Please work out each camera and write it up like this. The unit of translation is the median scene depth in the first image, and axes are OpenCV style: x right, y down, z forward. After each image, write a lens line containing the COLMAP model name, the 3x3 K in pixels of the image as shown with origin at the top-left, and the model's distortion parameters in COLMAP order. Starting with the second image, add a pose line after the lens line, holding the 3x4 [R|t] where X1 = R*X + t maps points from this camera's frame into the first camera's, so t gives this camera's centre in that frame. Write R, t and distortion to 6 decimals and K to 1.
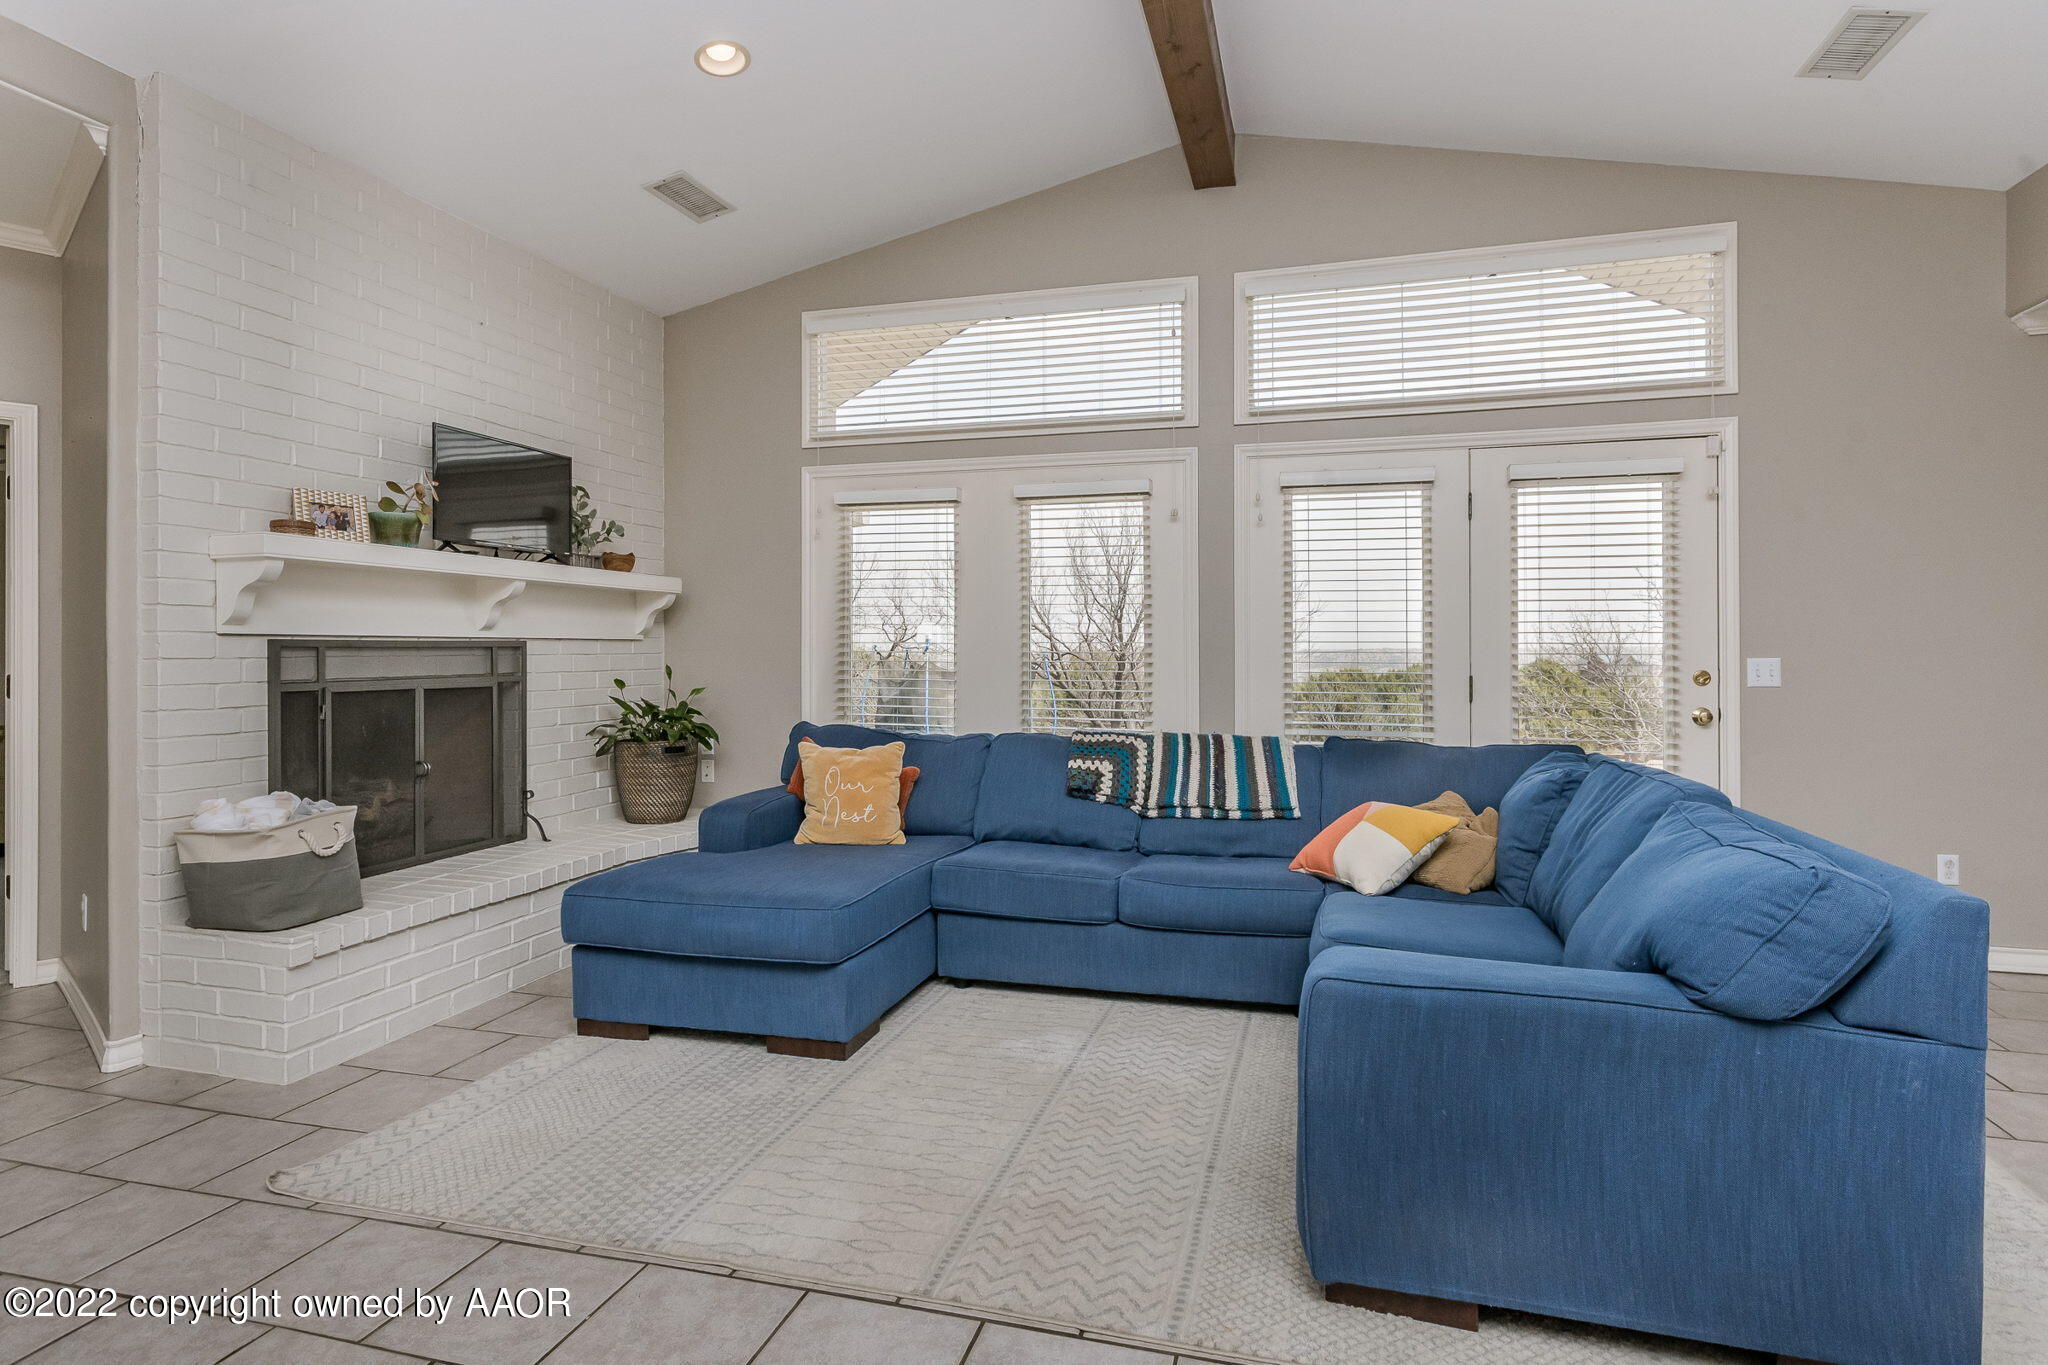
lens RADIAL K [[1062.8, 0, 1031.1], [0, 1062.8, 660.6], [0, 0, 1]] dist [0.002001, 0.000305]
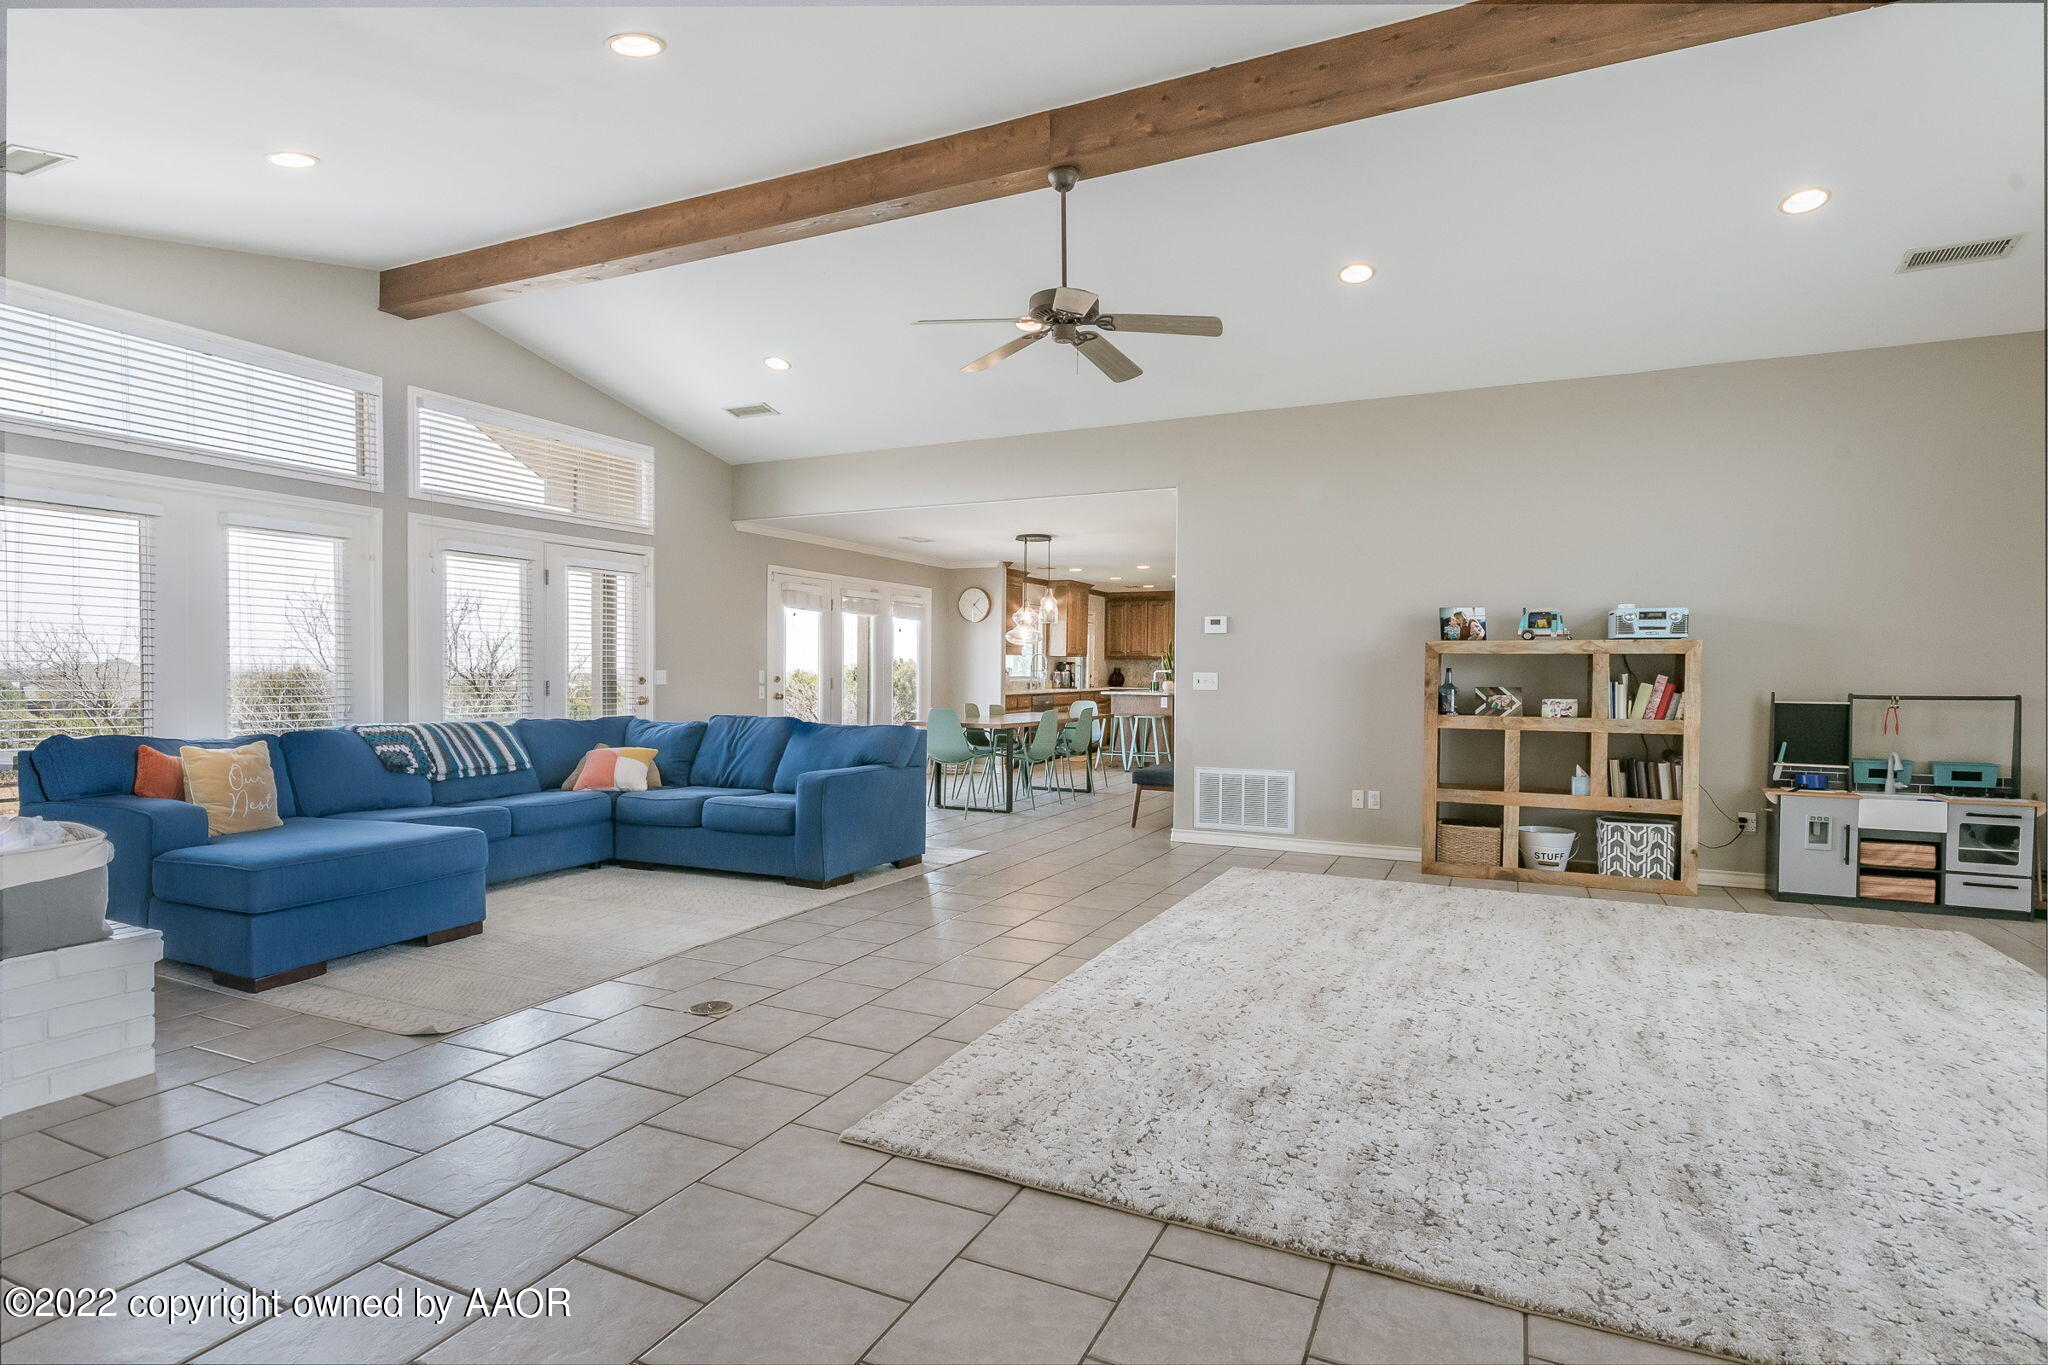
lens RADIAL K [[1045.2, 0, 1024.0], [0, 1045.2, 682.5], [0, 0, 1]] dist [0.002754, -0.015030]
pose [[0.177291, -0.006771, 0.984135, -1.068269], [0.012265, 0.999914, 0.004670, 0.018979], [-0.984082, 0.011242, 0.177359, -0.009841]]
